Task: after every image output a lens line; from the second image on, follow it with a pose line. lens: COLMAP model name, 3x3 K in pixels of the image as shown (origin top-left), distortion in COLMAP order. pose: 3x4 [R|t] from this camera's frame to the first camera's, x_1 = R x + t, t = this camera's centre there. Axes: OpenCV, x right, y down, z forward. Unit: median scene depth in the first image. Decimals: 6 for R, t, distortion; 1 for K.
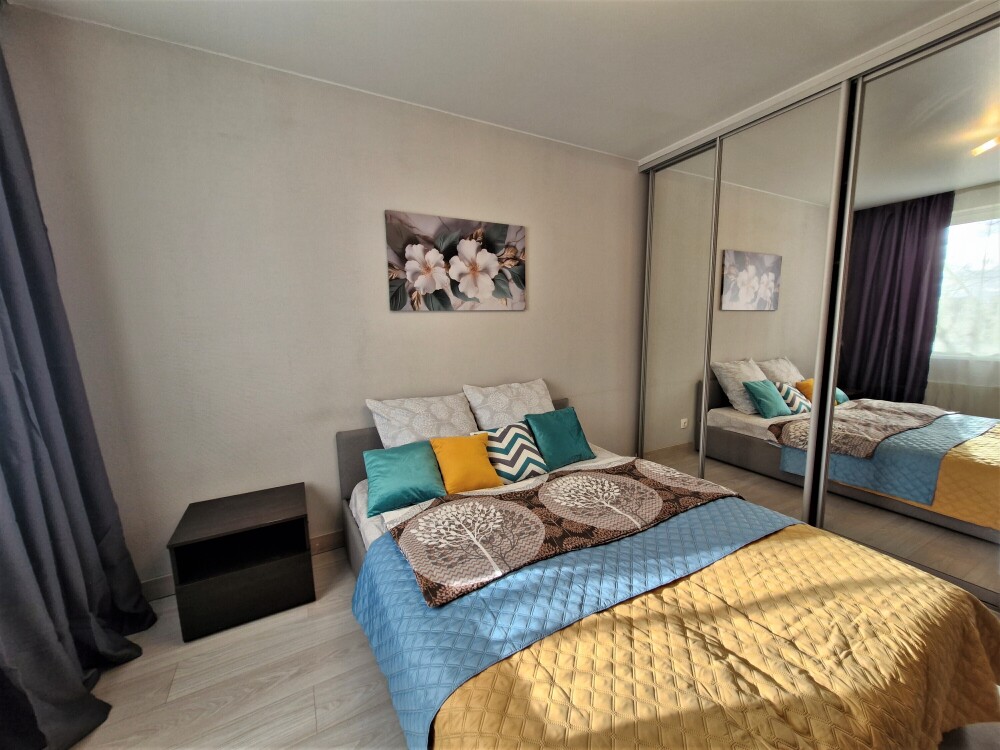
lens RADIAL K [[394.5, 0, 498.7], [0, 394.5, 377.6], [0, 0, 1]] dist [0.003677, -0.000699]
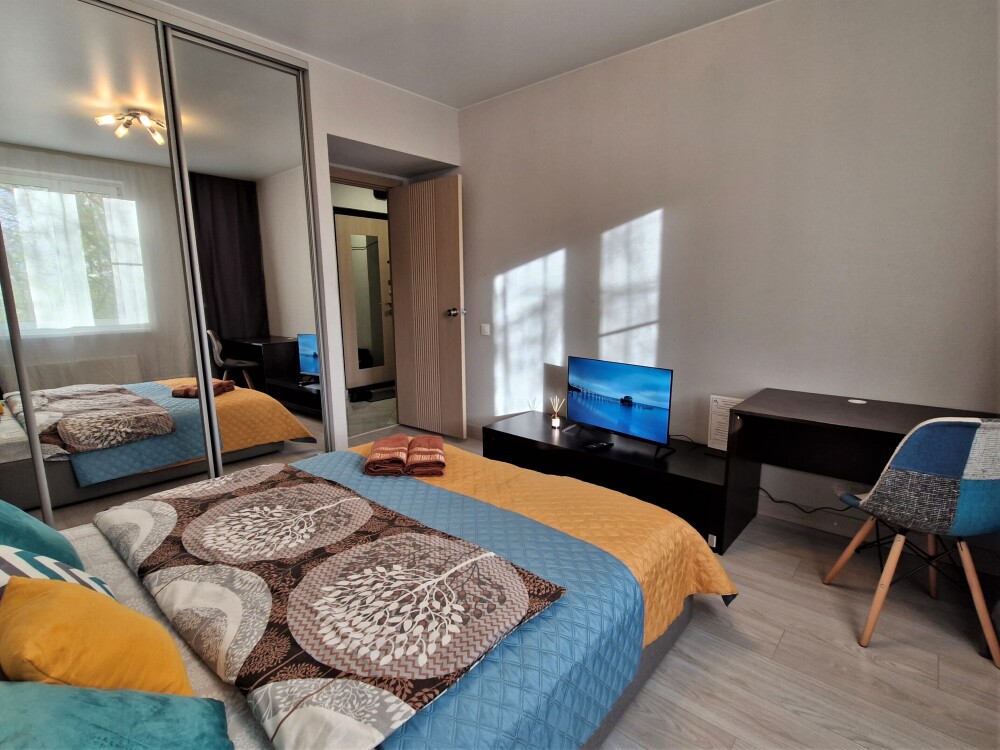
lens RADIAL K [[500.4, 0, 502.4], [0, 500.4, 379.8], [0, 0, 1]] dist [0.003963, 0.000015]
pose [[-0.362347, -0.138862, 0.921641, -0.522769], [0.144090, 0.968605, 0.202588, -0.047716], [-0.920838, 0.206206, -0.330962, 0.687712]]
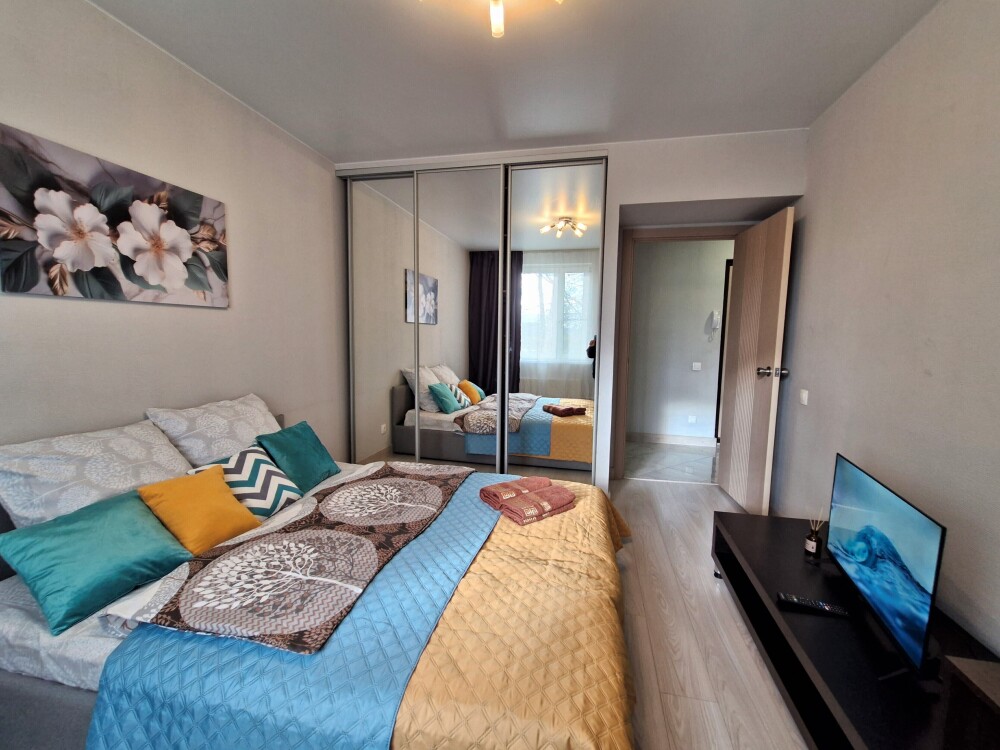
lens RADIAL K [[431.8, 0, 504.0], [0, 431.8, 380.0], [0, 0, 1]] dist [-0.000211, -0.001092]
pose [[0.645366, -0.050191, 0.762223, -0.287309], [0.074929, 0.997186, 0.002222, 0.014640], [-0.760190, 0.055678, 0.647311, 0.032357]]
